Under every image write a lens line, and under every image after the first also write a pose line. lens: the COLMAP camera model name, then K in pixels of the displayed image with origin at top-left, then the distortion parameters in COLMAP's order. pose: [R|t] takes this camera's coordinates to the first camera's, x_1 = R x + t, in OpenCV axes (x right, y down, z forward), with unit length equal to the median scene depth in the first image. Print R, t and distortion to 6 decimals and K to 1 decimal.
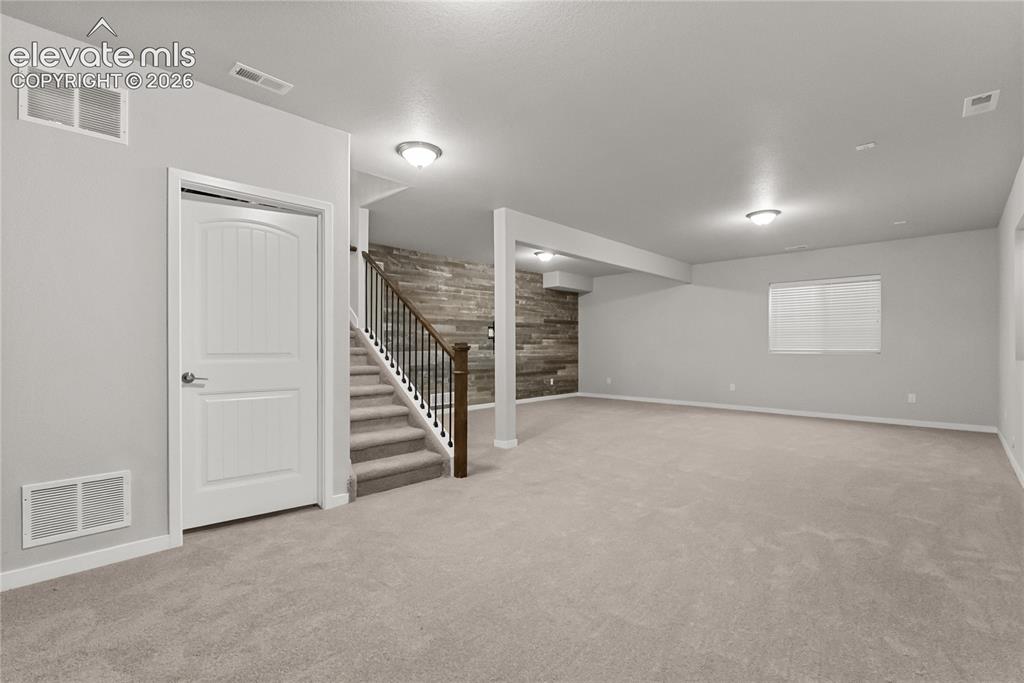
lens RADIAL K [[468.7, 0, 515.7], [0, 468.7, 344.5], [0, 0, 1]] dist [0.001657, 0.000058]
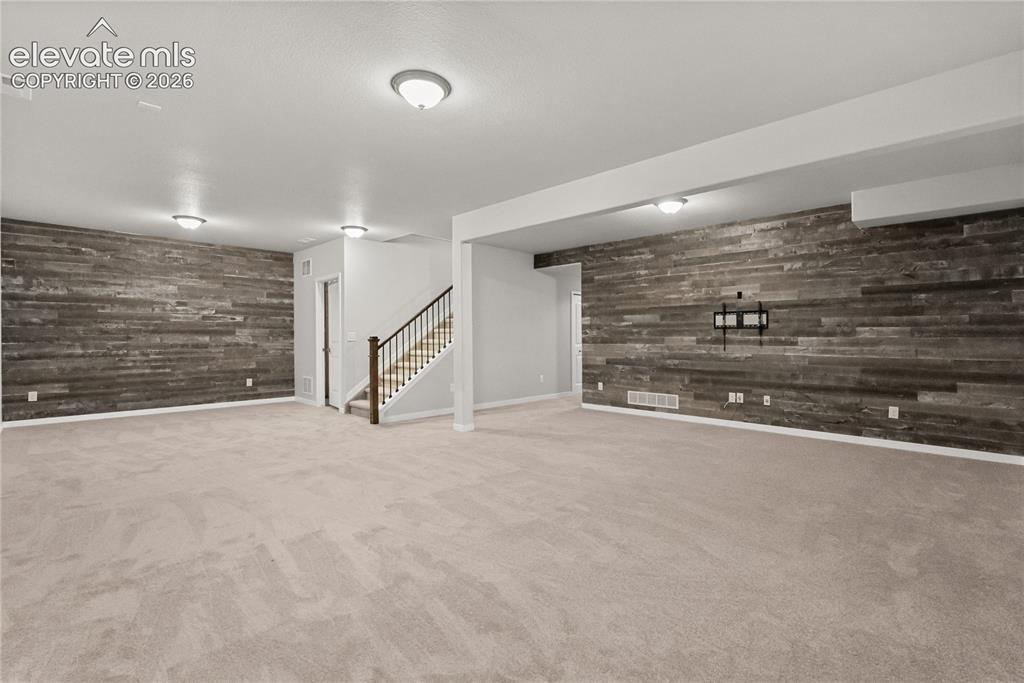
lens RADIAL K [[468.7, 0, 515.7], [0, 468.7, 338.3], [0, 0, 1]] dist [0.001657, 0.000058]
pose [[-0.022960, 0.003995, -0.999728, 0.609501], [0.001857, 0.999990, 0.003953, -0.001061], [0.999735, -0.001766, -0.022967, 0.648389]]
